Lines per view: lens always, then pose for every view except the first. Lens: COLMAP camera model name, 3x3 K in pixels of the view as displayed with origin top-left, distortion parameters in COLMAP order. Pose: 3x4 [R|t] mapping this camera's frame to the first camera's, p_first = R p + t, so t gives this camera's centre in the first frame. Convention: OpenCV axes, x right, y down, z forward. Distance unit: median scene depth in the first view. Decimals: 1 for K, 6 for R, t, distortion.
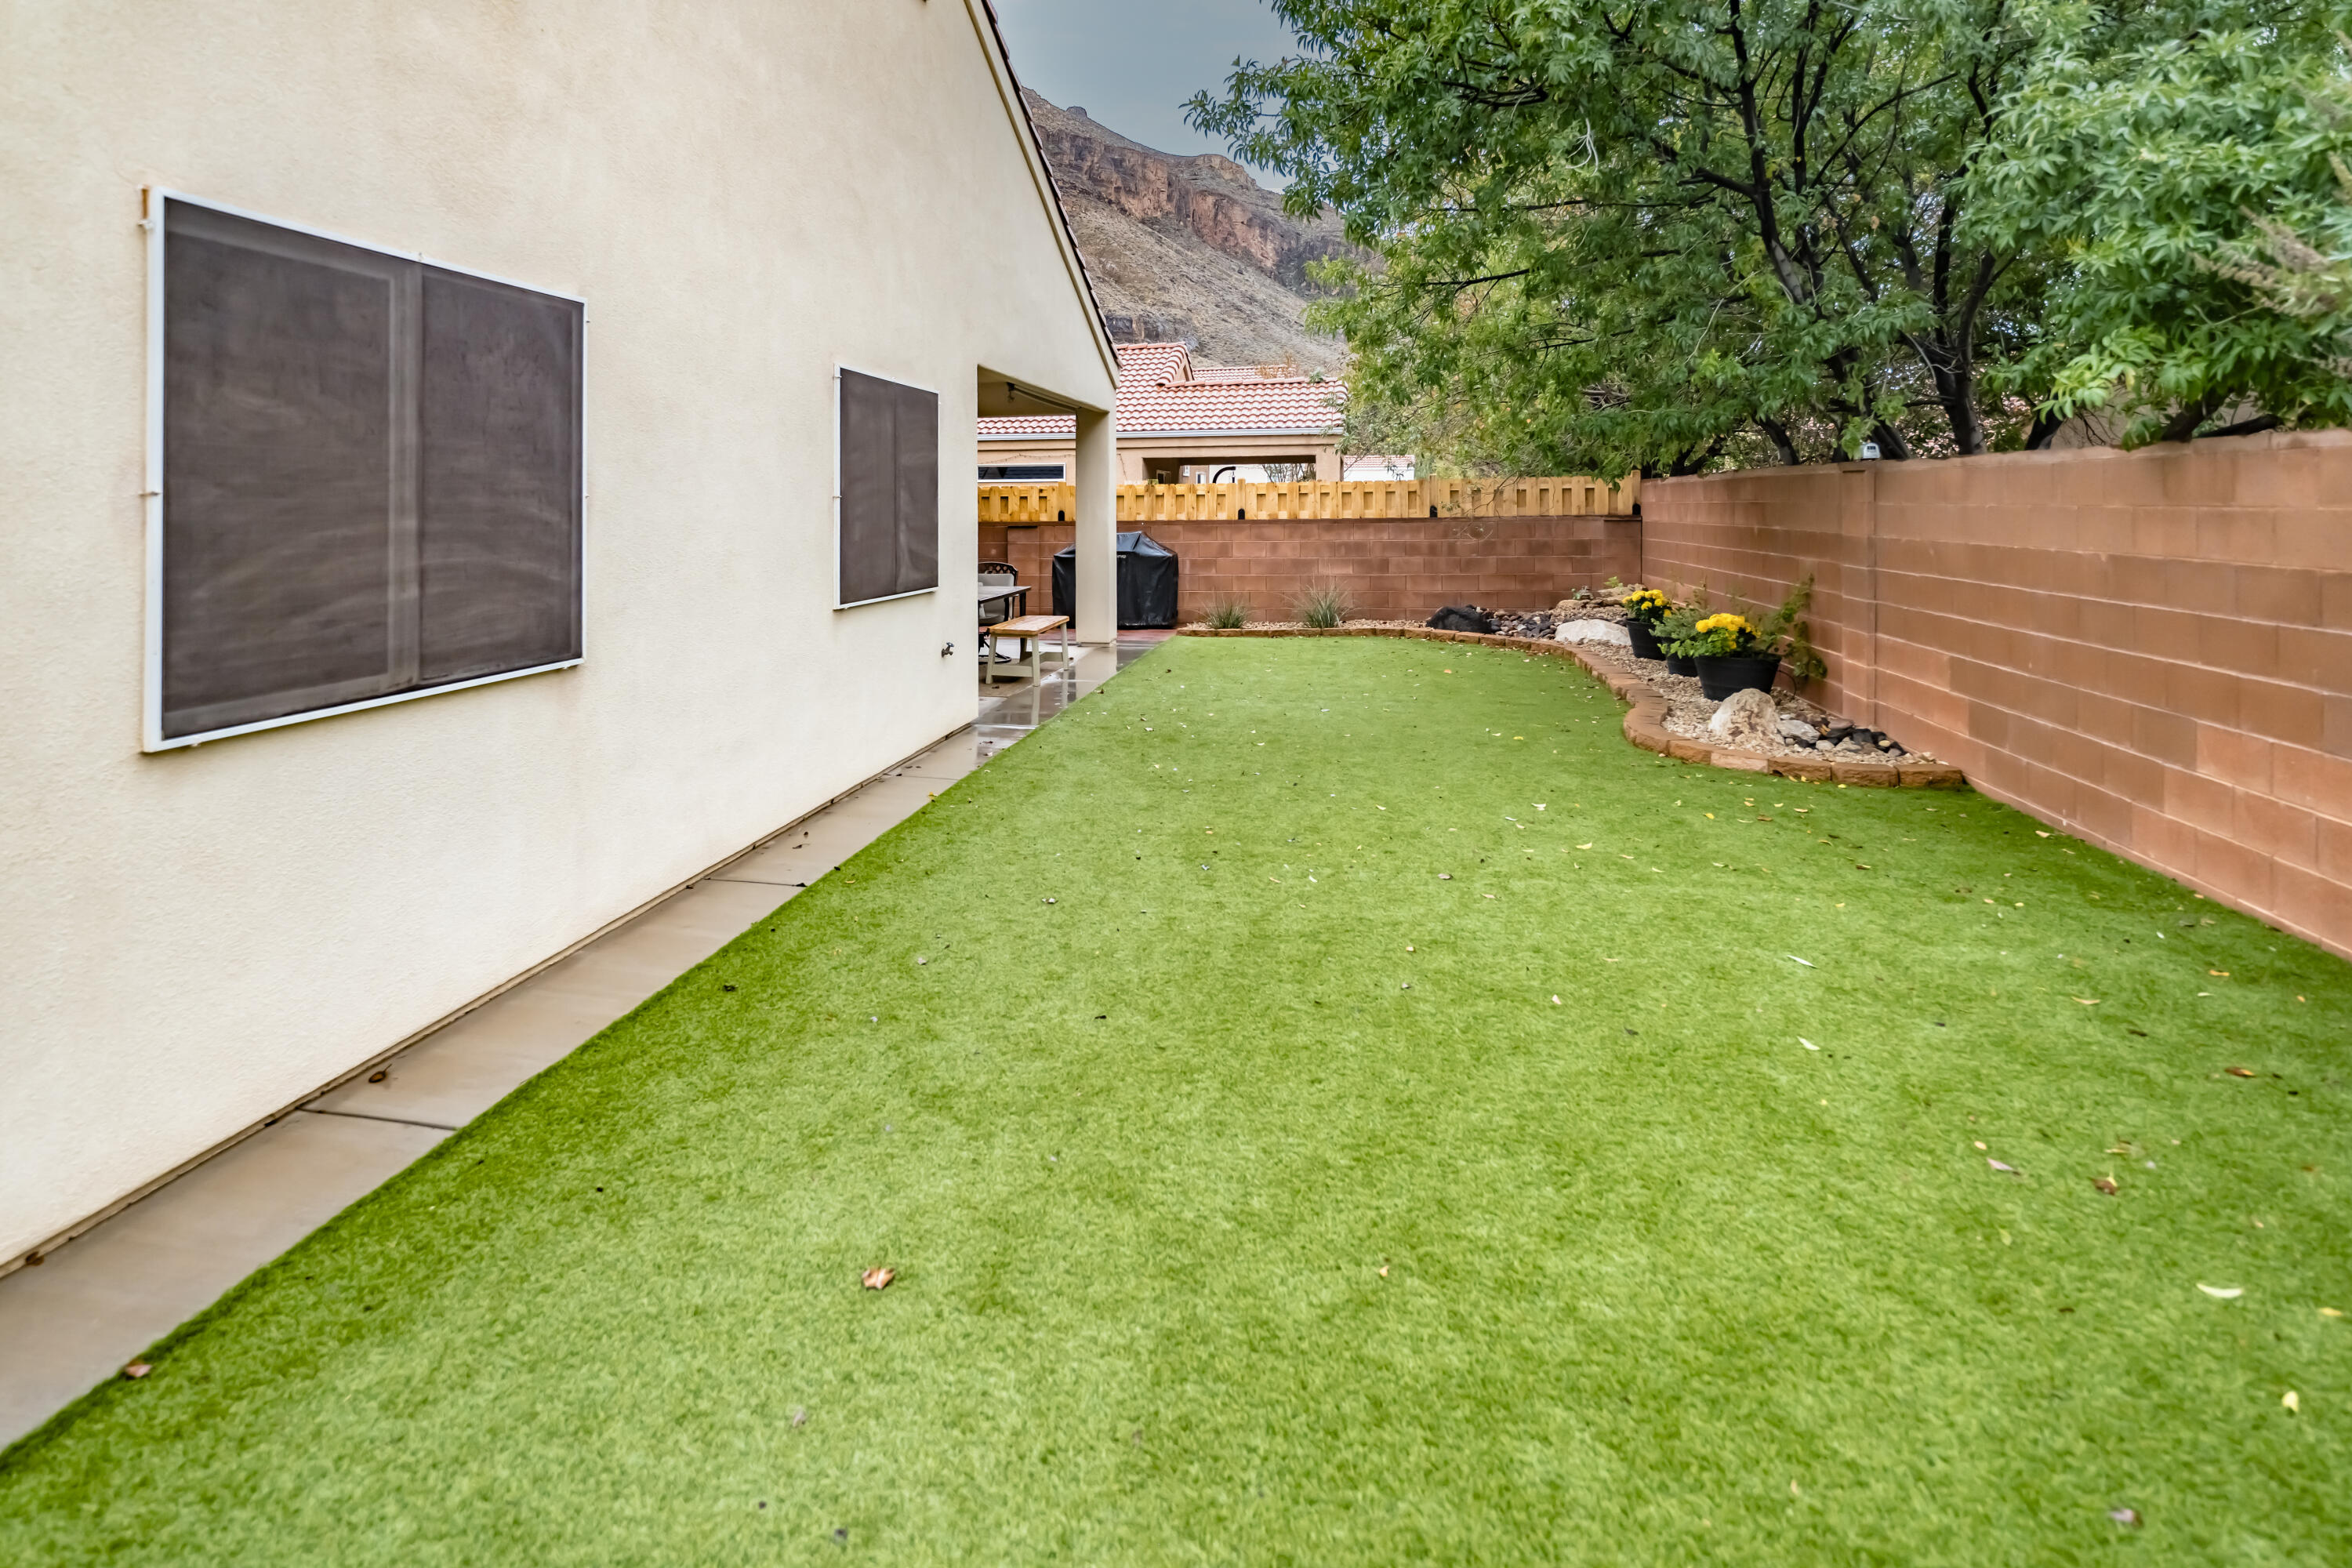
lens RADIAL K [[1261.3, 0, 1062.8], [0, 1261.3, 557.4], [0, 0, 1]] dist [0.019414, -0.000143]
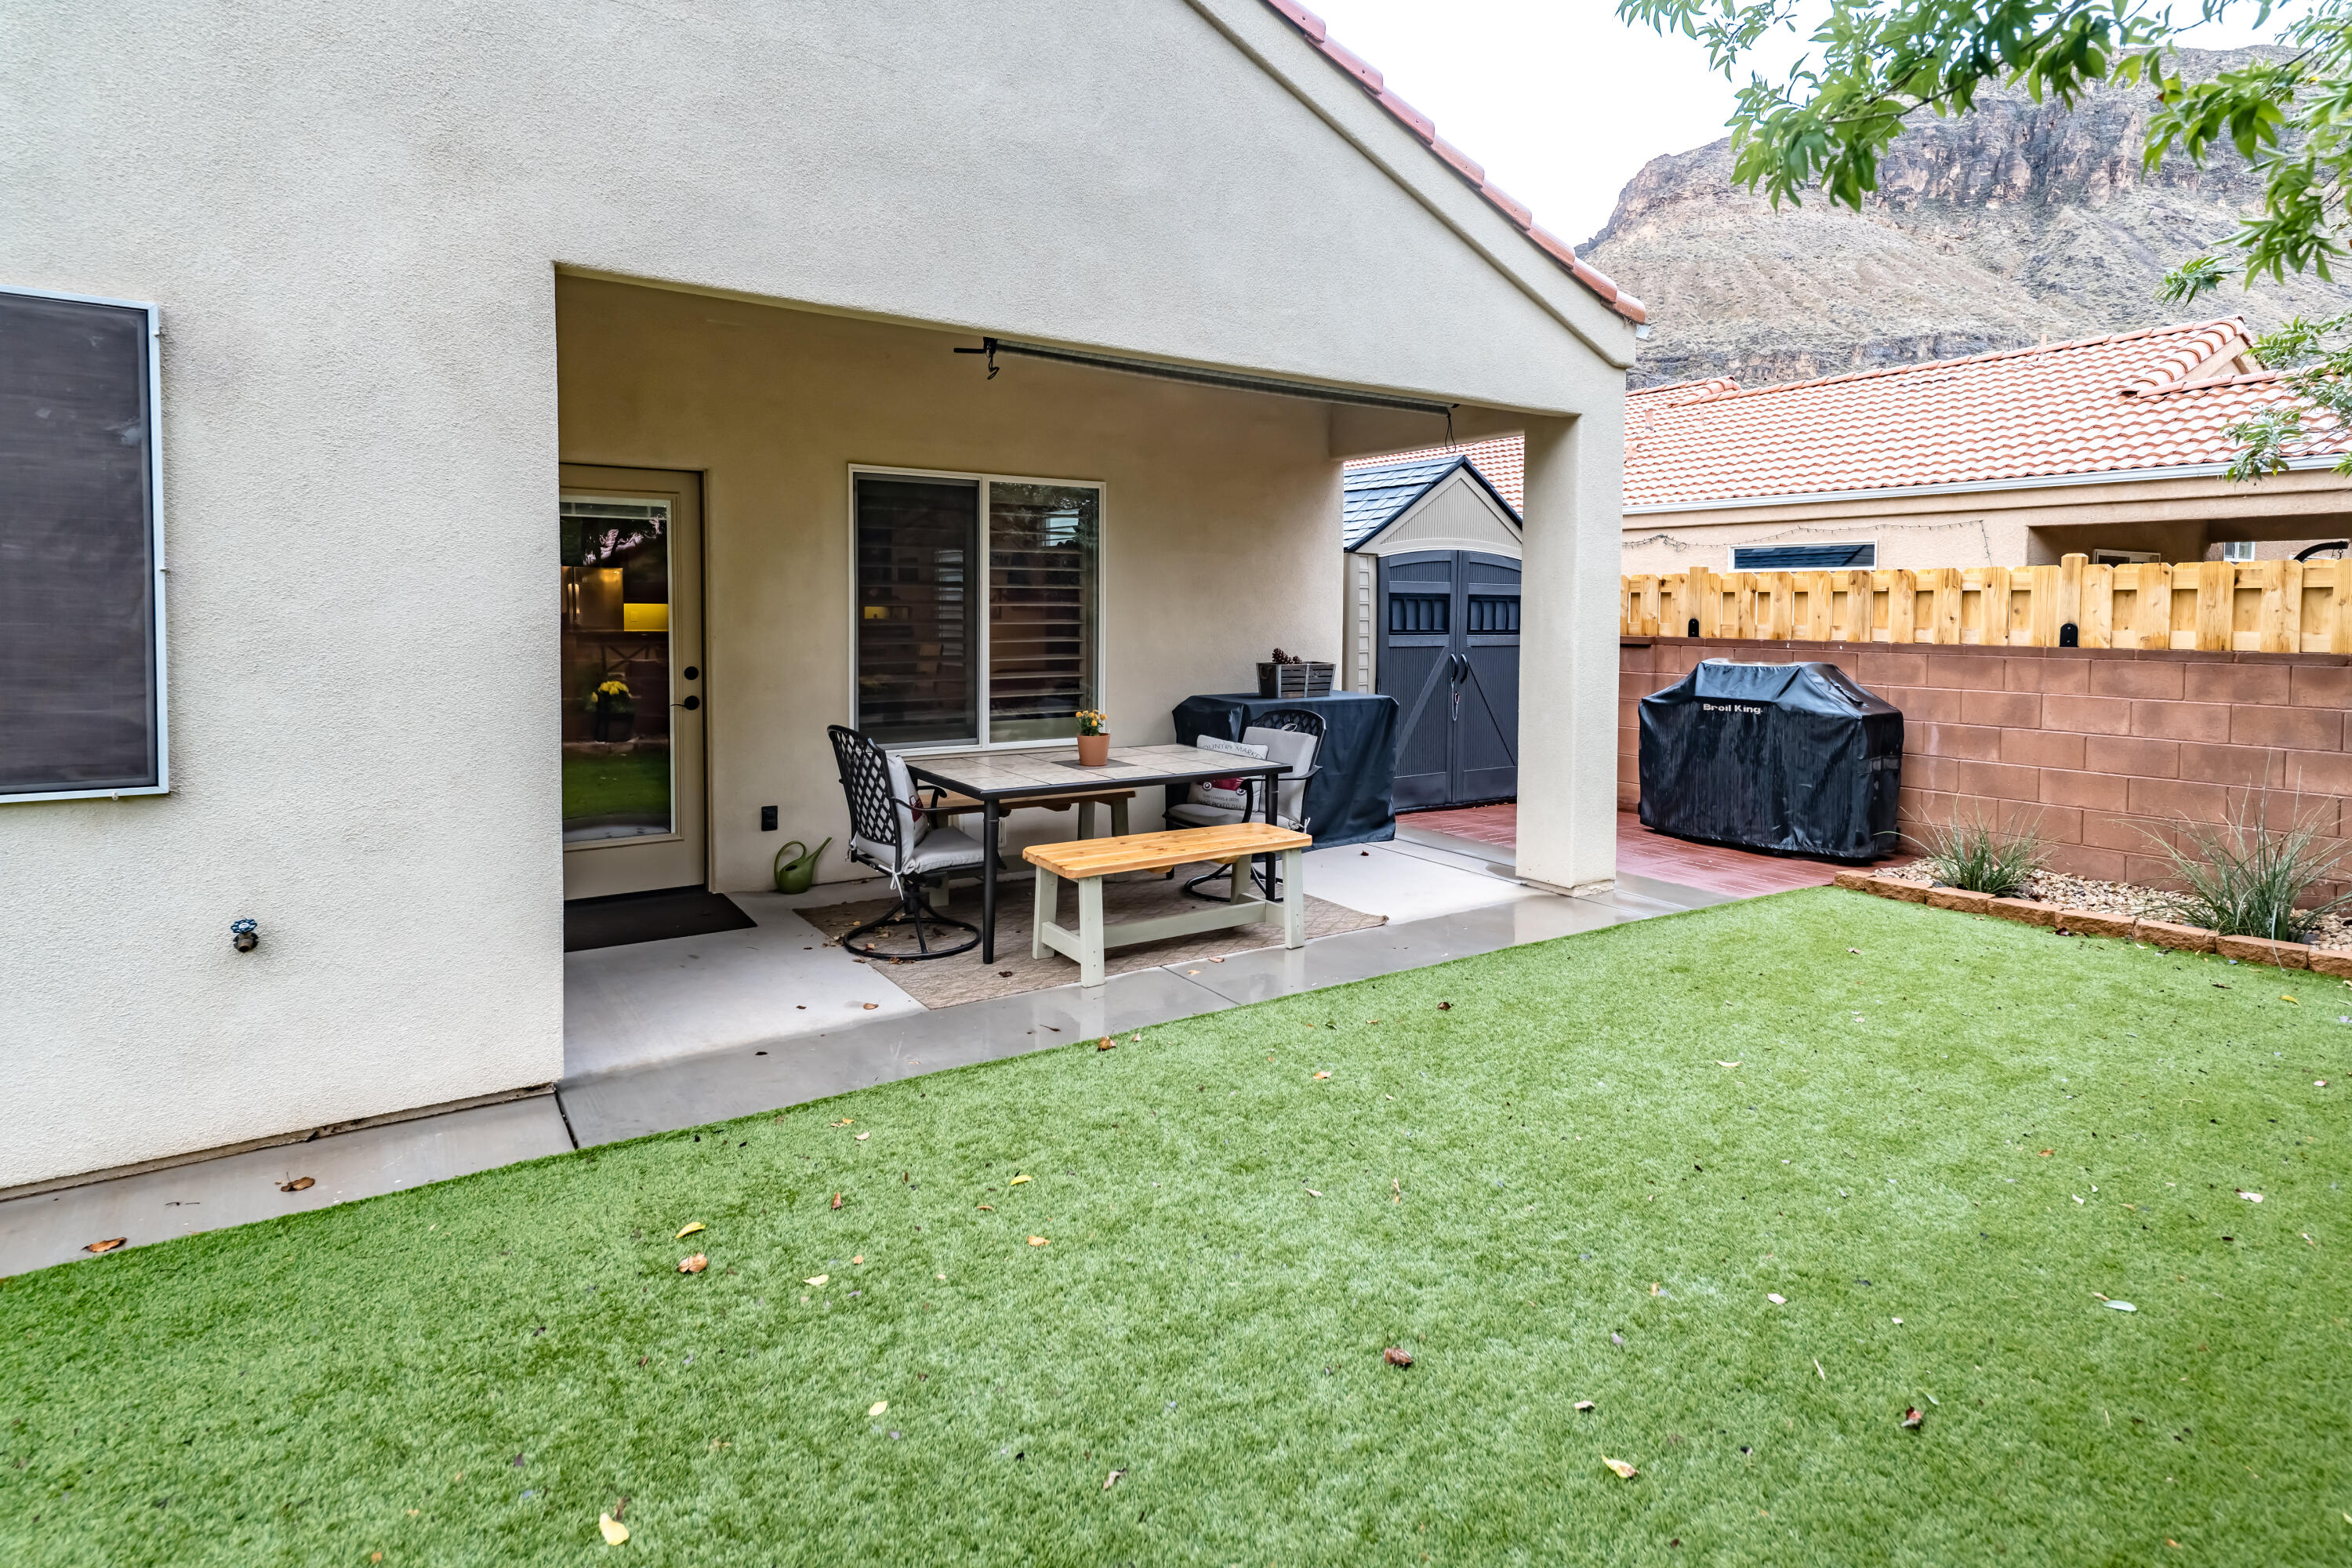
lens RADIAL K [[1240.0, 0, 1172.6], [0, 1240.0, 670.5], [0, 0, 1]] dist [0.027539, -0.000610]
pose [[0.737908, 0.051763, -0.672914, 0.228086], [-0.044205, 0.998620, 0.028343, -0.022225], [0.673452, 0.008832, 0.739178, 0.503092]]
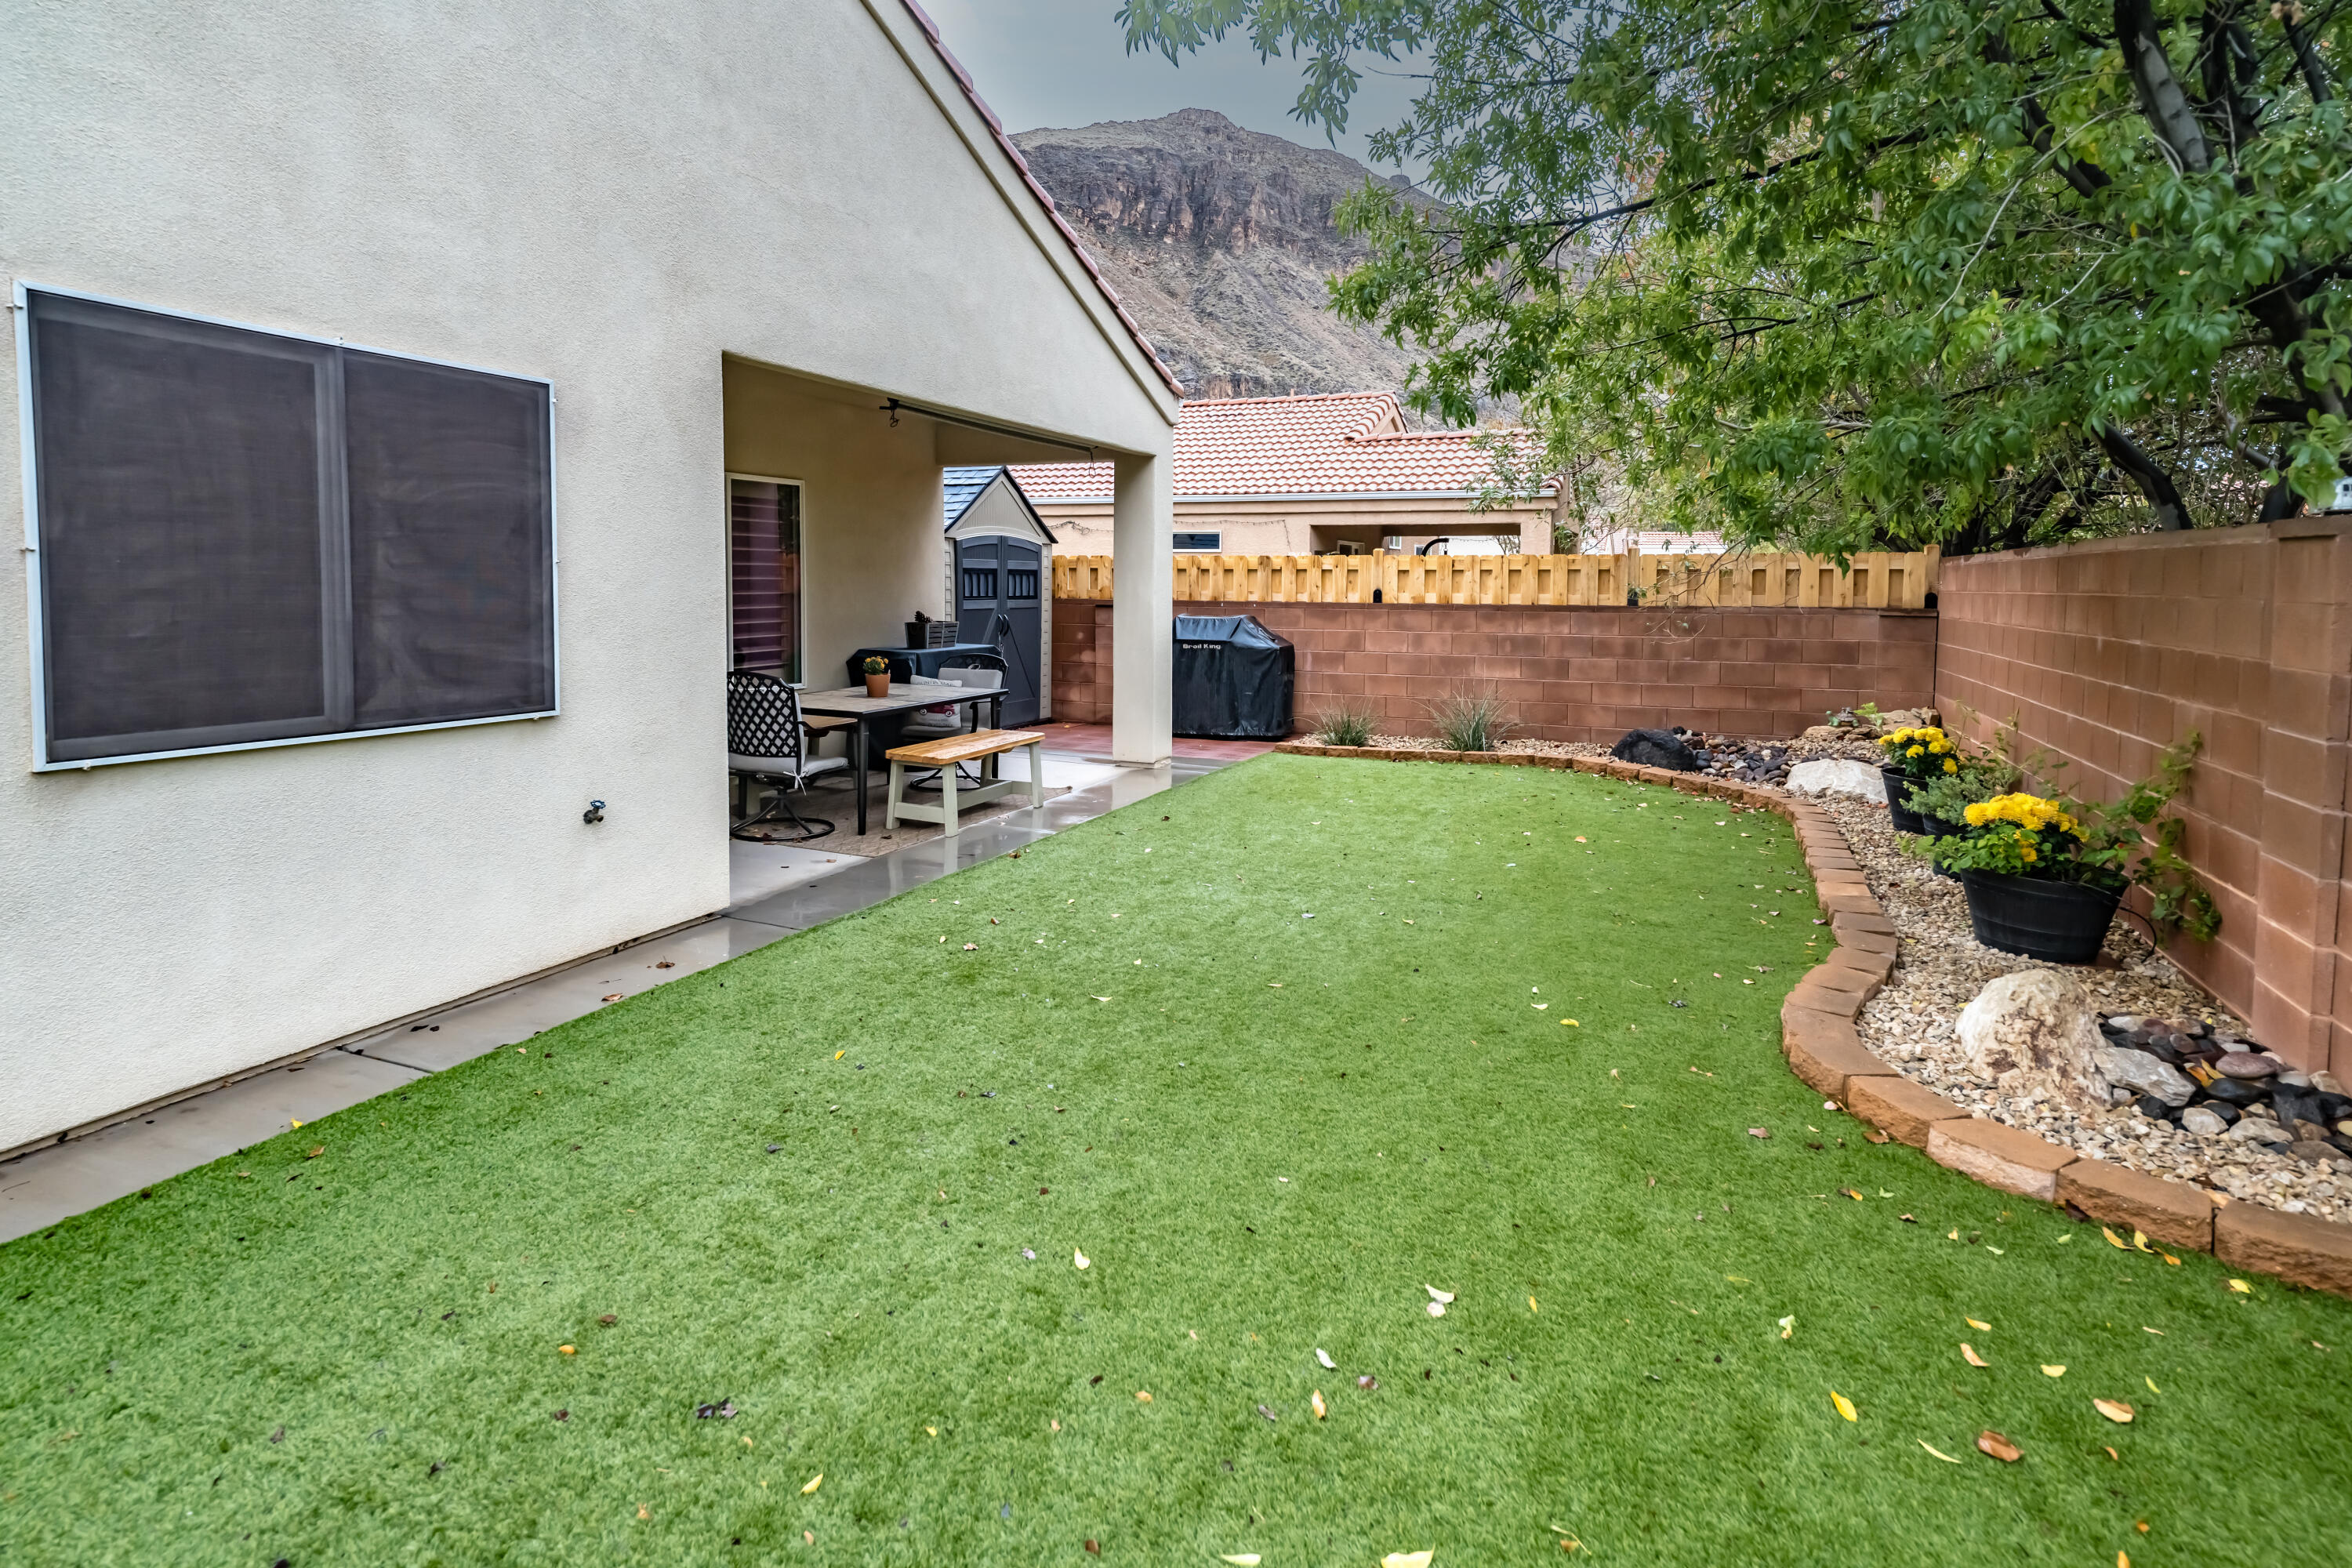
lens RADIAL K [[1240.0, 0, 1172.6], [0, 1240.0, 670.5], [0, 0, 1]] dist [0.027539, -0.000610]
pose [[0.986461, 0.030721, -0.161094, 0.155484], [-0.025485, 0.999081, 0.034467, -0.012911], [0.162005, -0.029895, 0.986337, 0.254710]]
